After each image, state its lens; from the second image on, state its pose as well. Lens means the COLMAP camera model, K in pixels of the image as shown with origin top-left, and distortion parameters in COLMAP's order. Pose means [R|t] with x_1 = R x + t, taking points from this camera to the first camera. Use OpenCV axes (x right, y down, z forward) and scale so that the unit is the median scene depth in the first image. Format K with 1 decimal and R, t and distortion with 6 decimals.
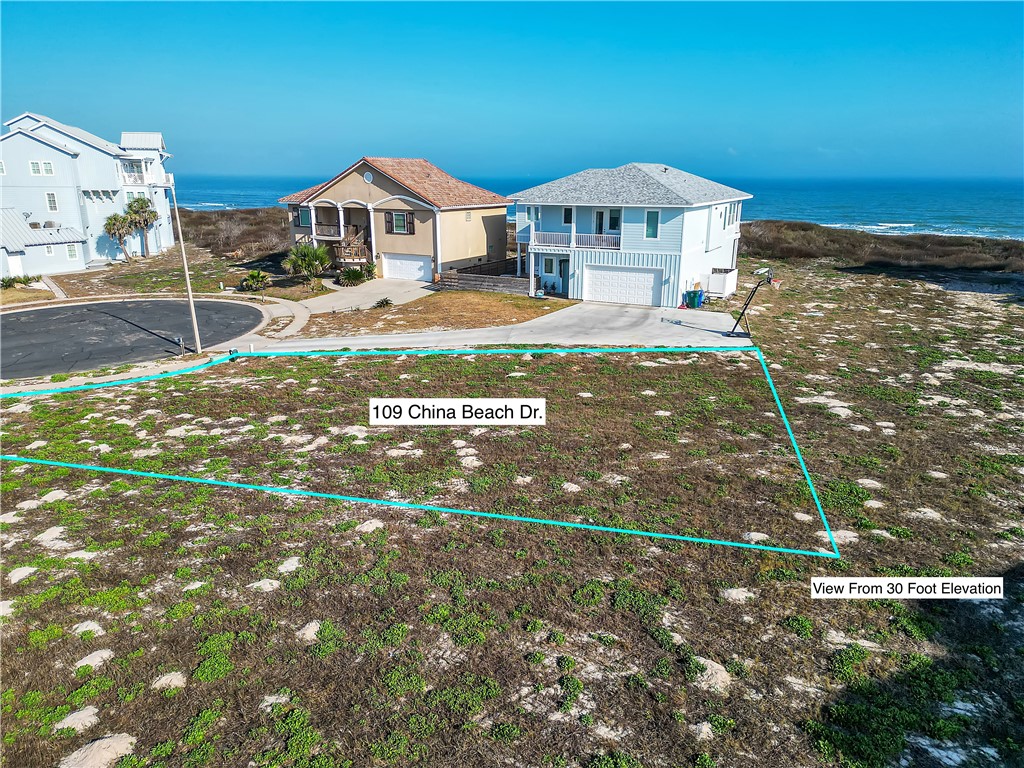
lens RADIAL K [[713.0, 0, 514.2], [0, 713.0, 385.5], [0, 0, 1]] dist [0.101327, -0.113110]
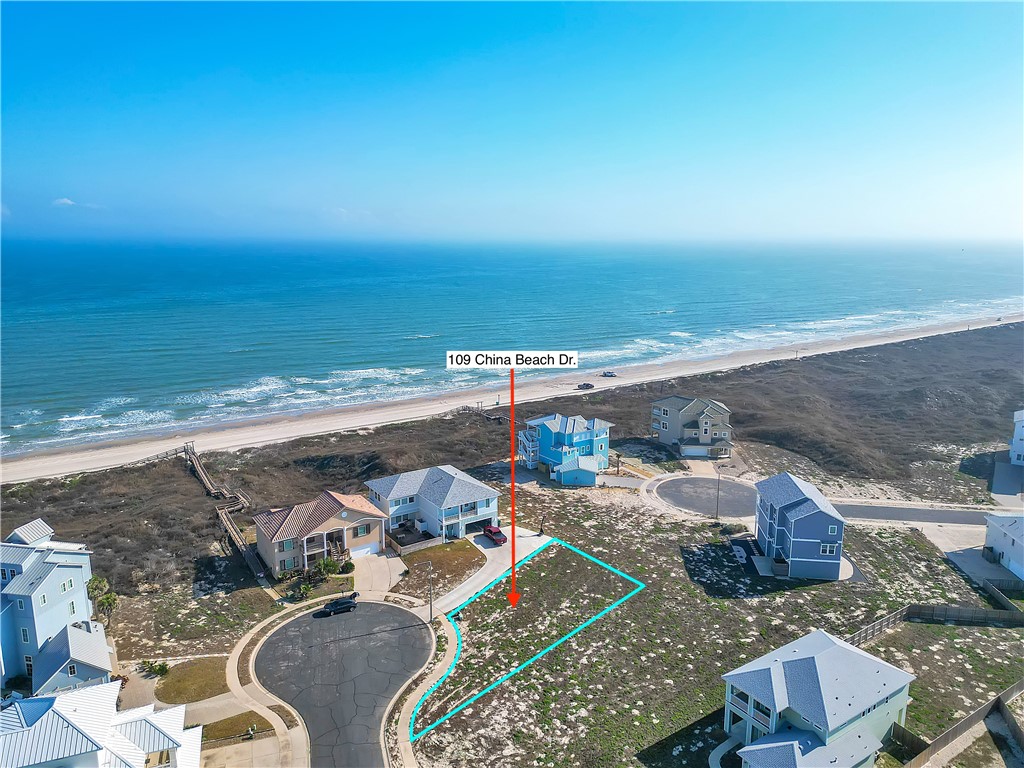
lens RADIAL K [[716.3, 0, 513.8], [0, 716.3, 381.4], [0, 0, 1]] dist [0.097306, -0.110784]
pose [[0.479978, -0.180753, 0.858457, -1.897298], [0.248686, 0.966438, 0.064444, -0.773205], [-0.841294, 0.182555, 0.508820, -0.523881]]
